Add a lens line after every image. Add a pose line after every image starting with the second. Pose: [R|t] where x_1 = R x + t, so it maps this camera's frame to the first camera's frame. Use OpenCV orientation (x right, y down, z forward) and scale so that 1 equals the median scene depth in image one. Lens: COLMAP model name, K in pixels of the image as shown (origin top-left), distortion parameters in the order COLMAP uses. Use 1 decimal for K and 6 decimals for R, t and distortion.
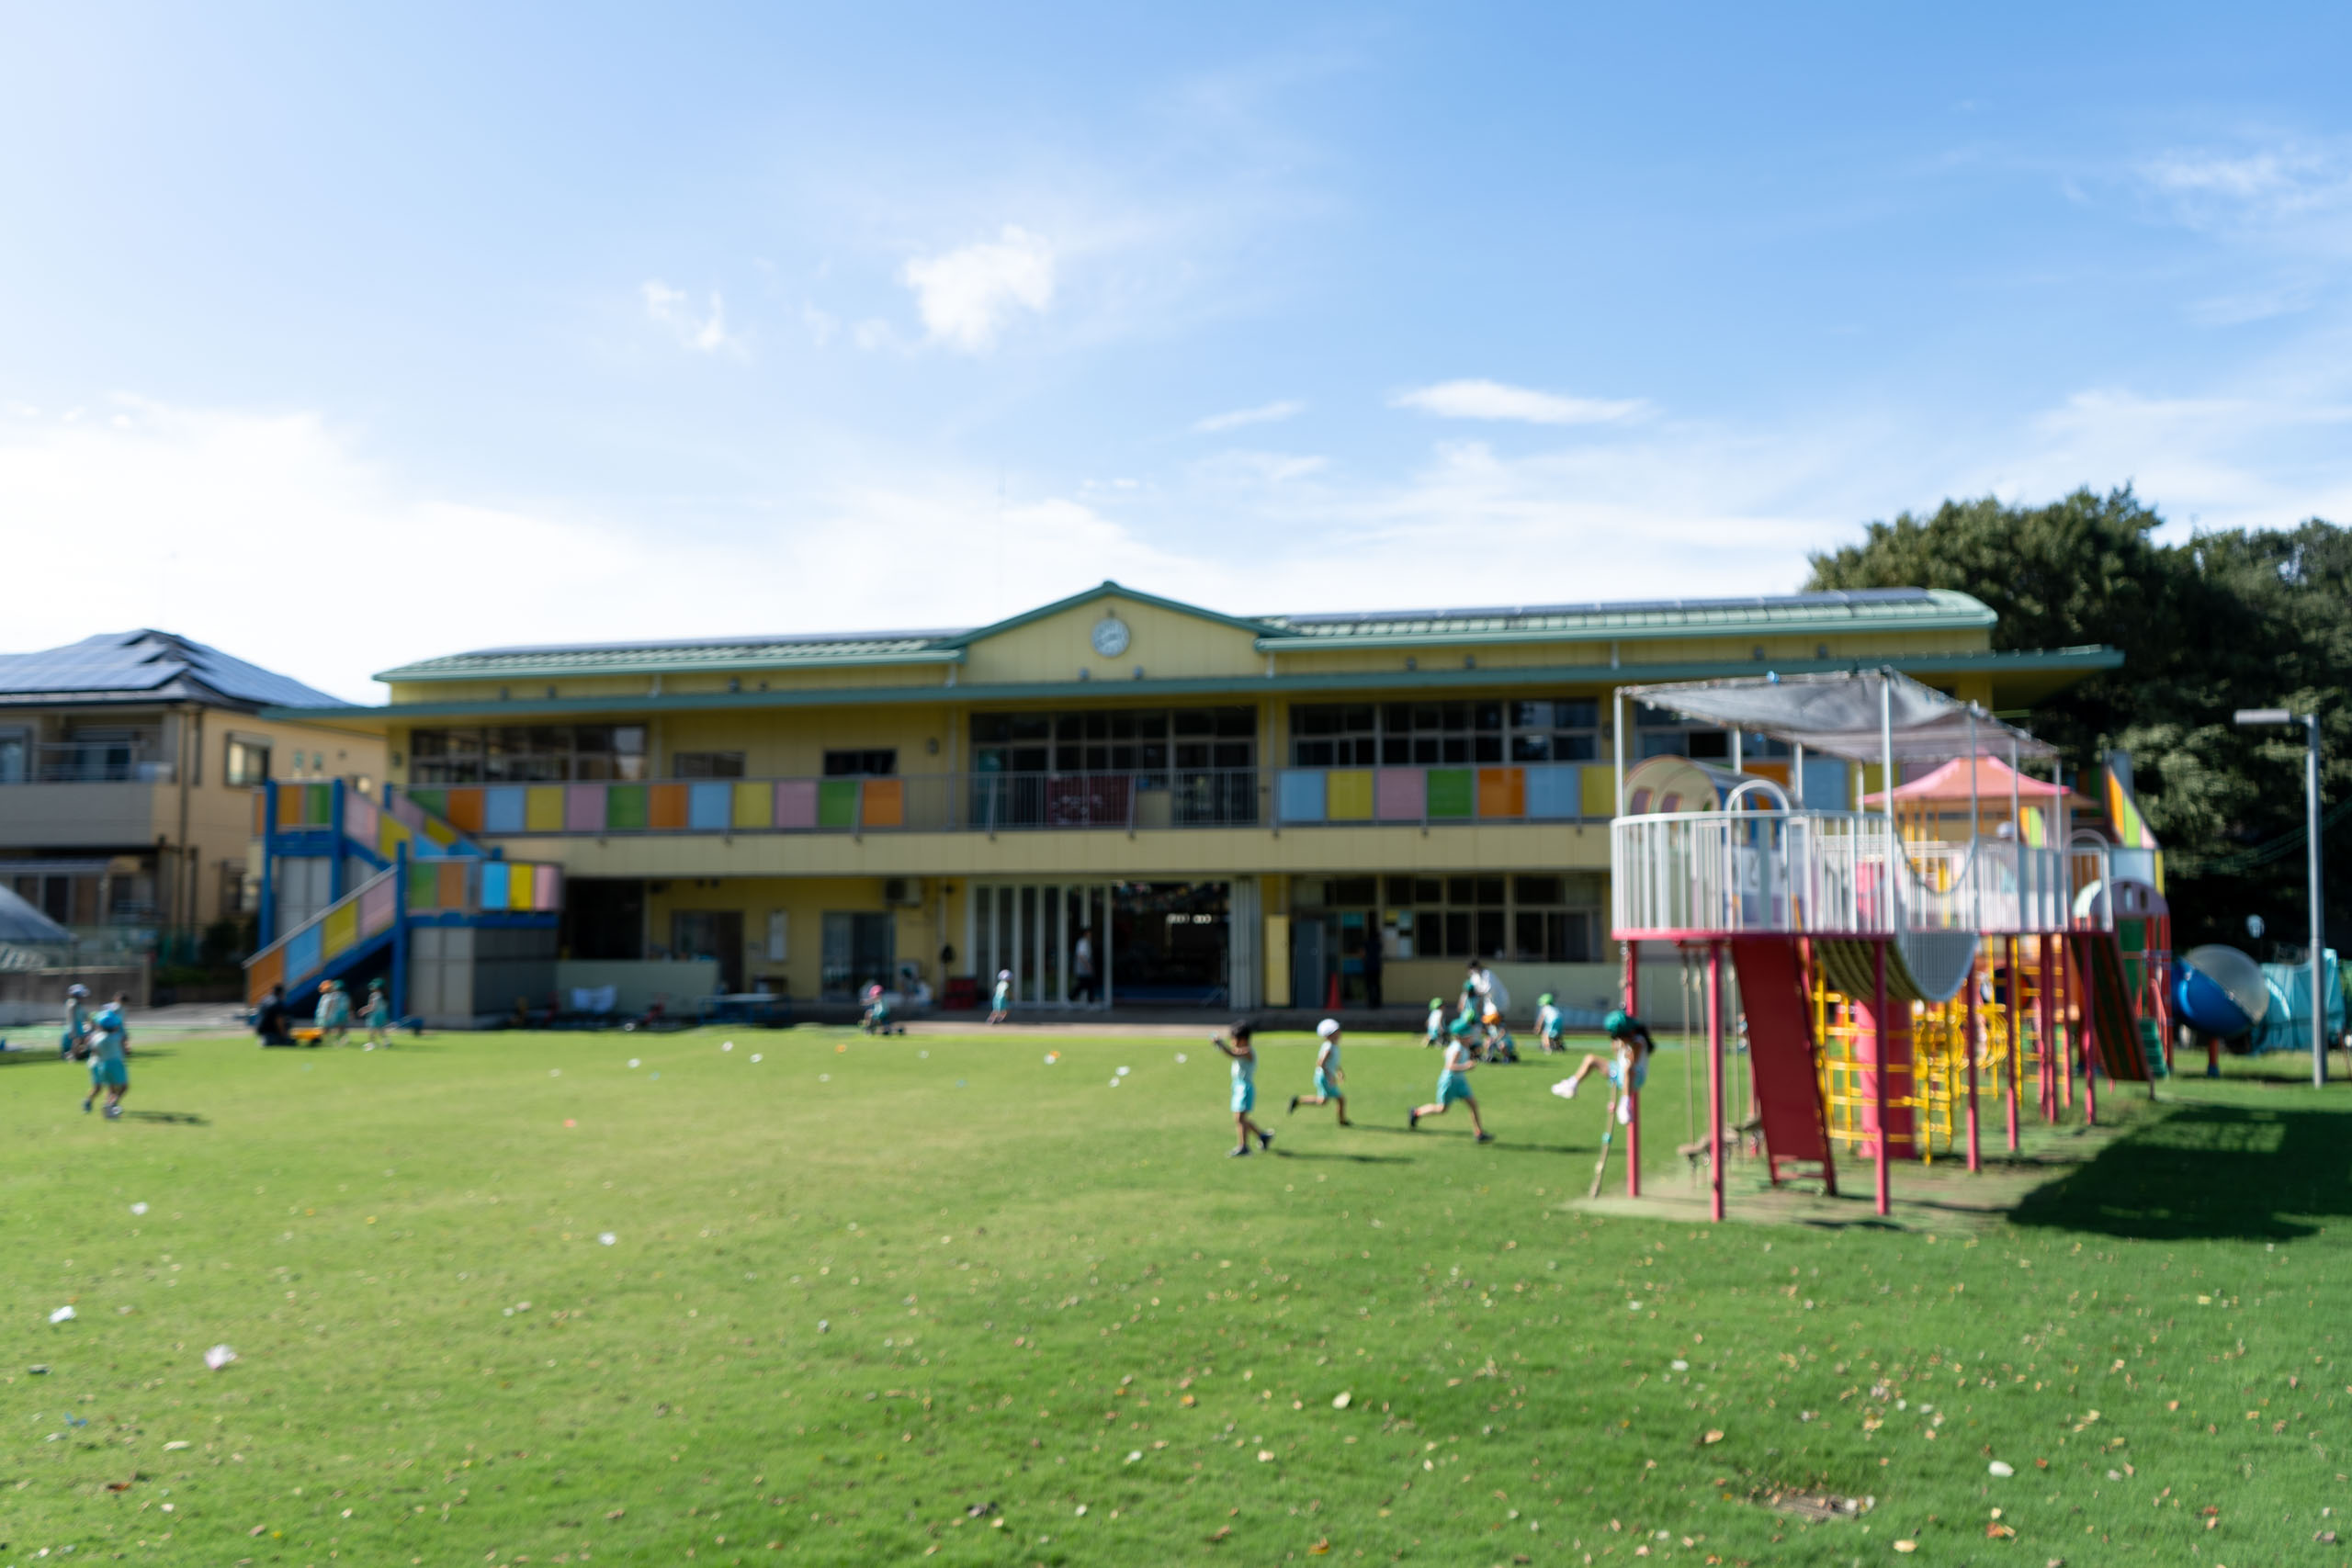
lens RADIAL K [[1896.2, 0, 1176.0], [0, 1896.2, 784.0], [0, 0, 1]] dist [-0.004689, 0.006925]
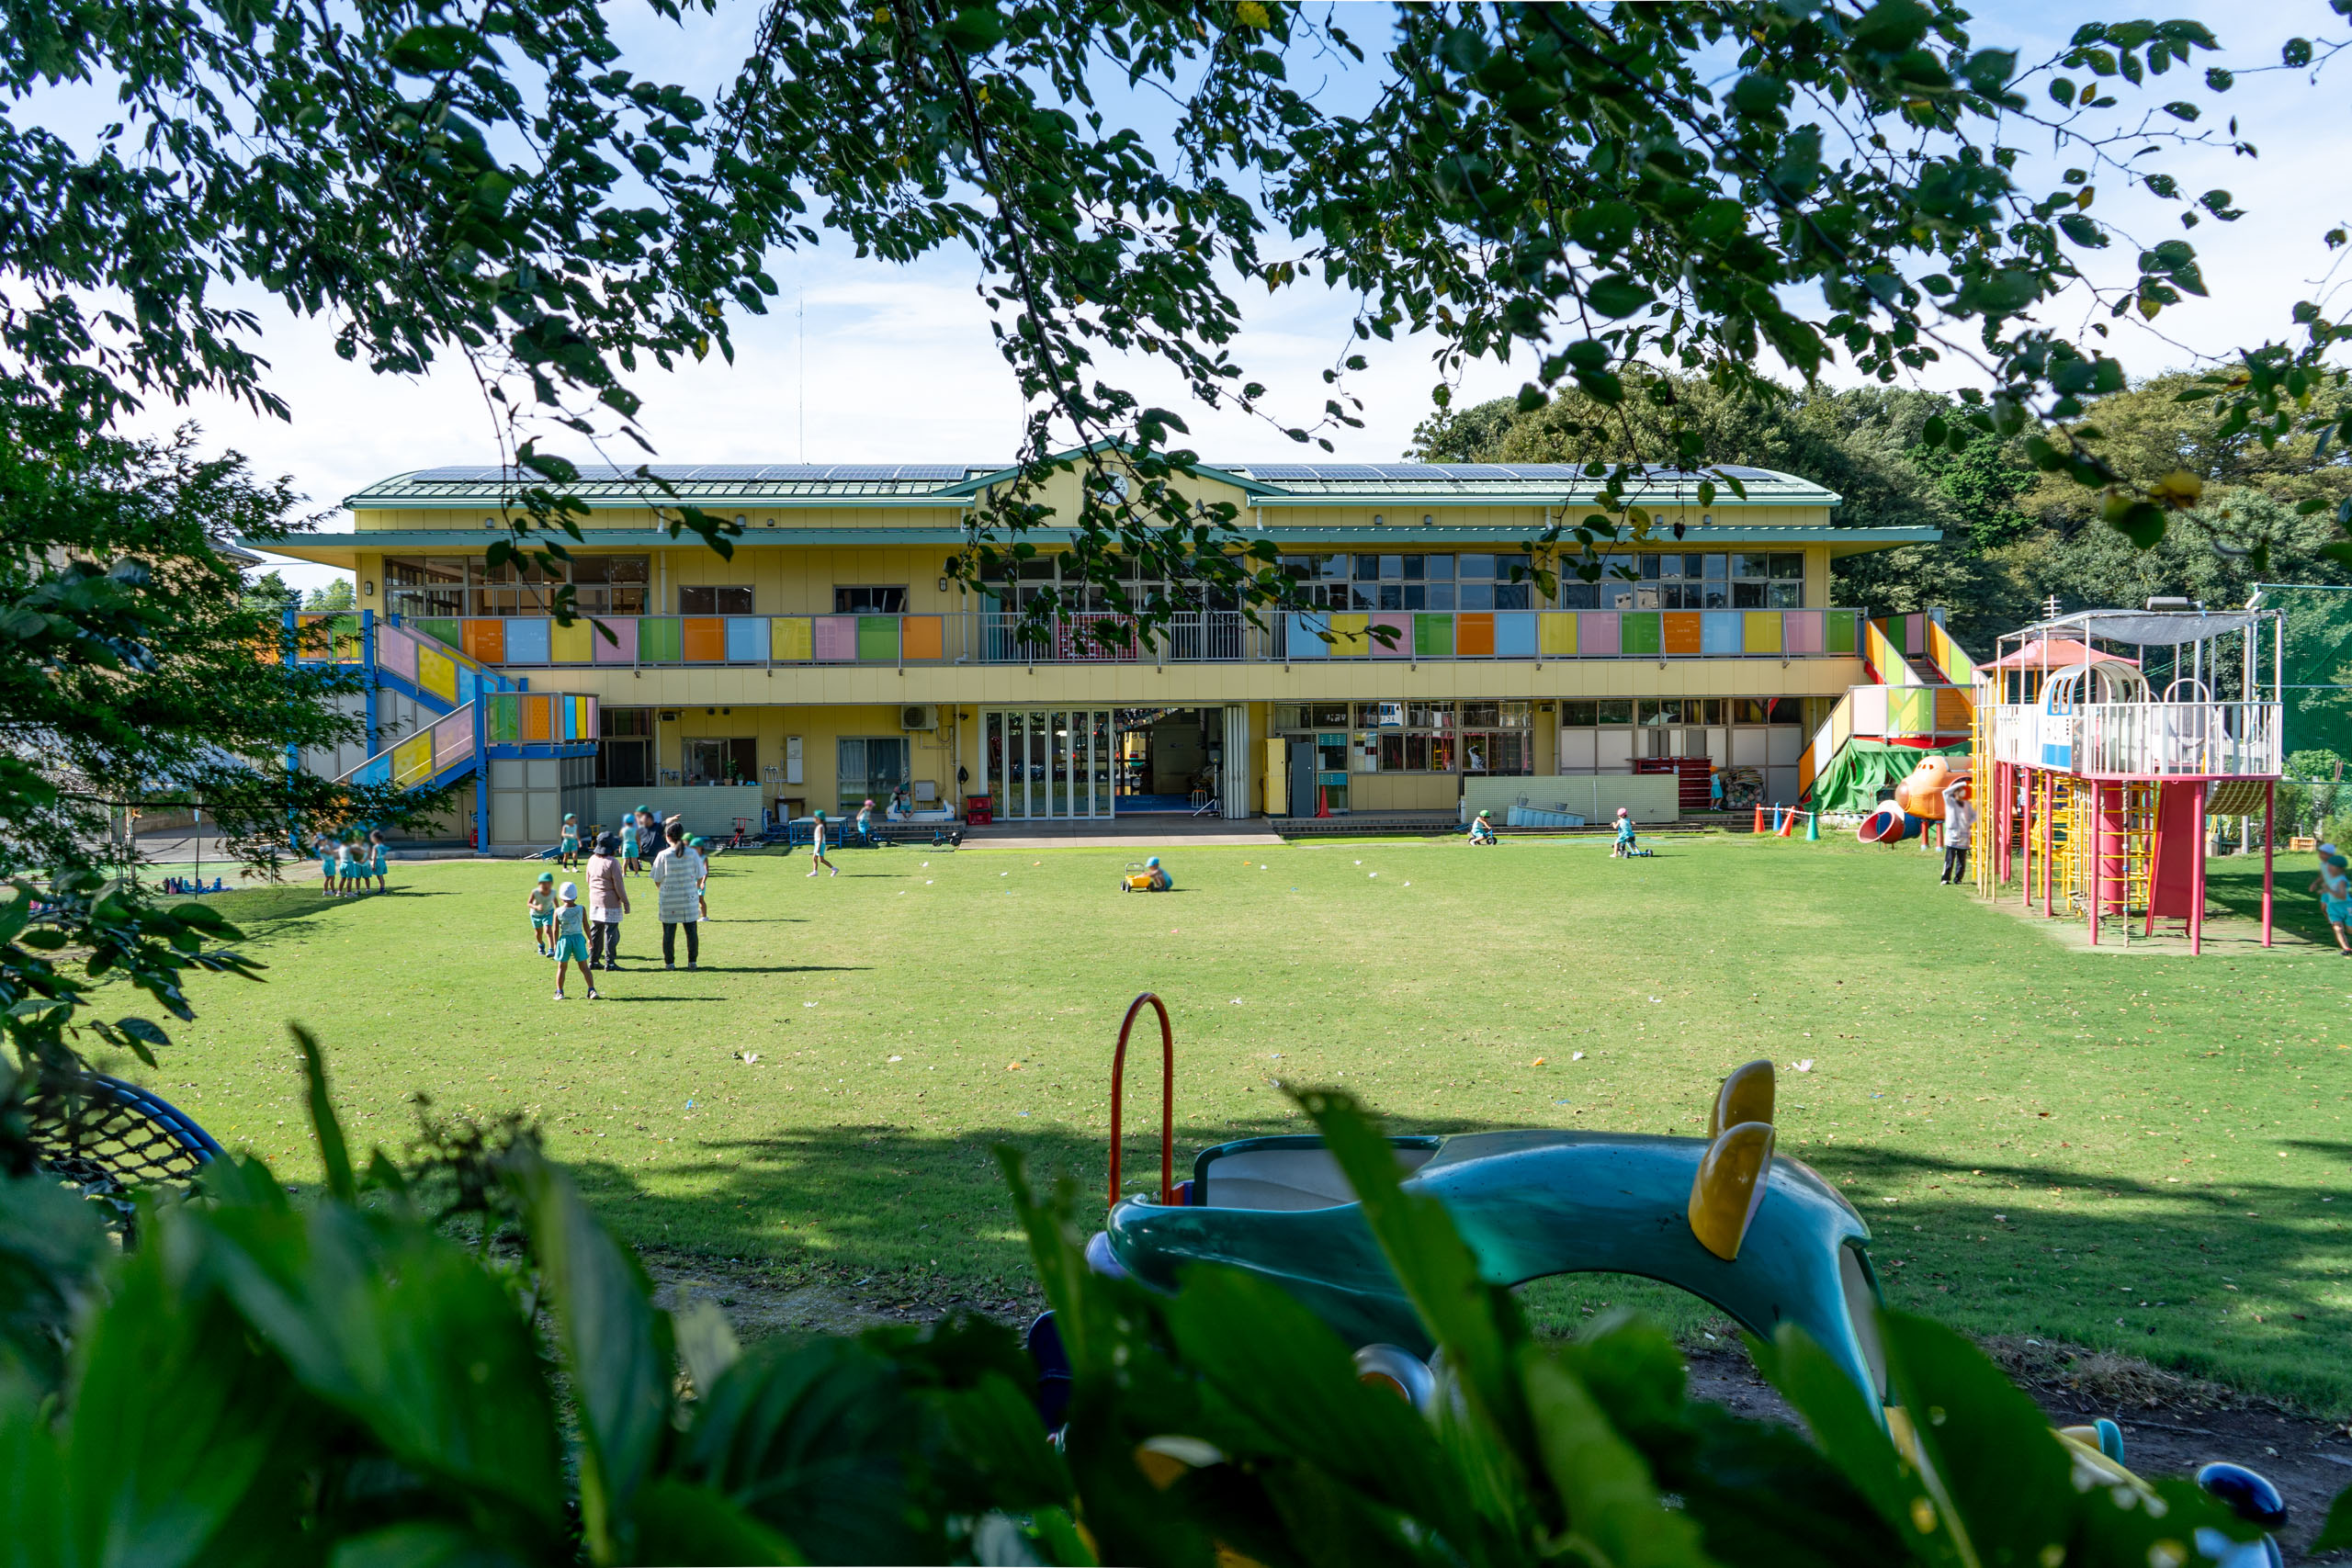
lens RADIAL K [[1896.2, 0, 1176.0], [0, 1896.2, 784.0], [0, 0, 1]] dist [-0.004689, 0.006925]
pose [[0.940800, -0.018845, 0.338437, -0.370070], [-0.008743, 0.996772, 0.079808, 0.005635], [-0.338848, -0.078043, 0.937599, -0.060079]]
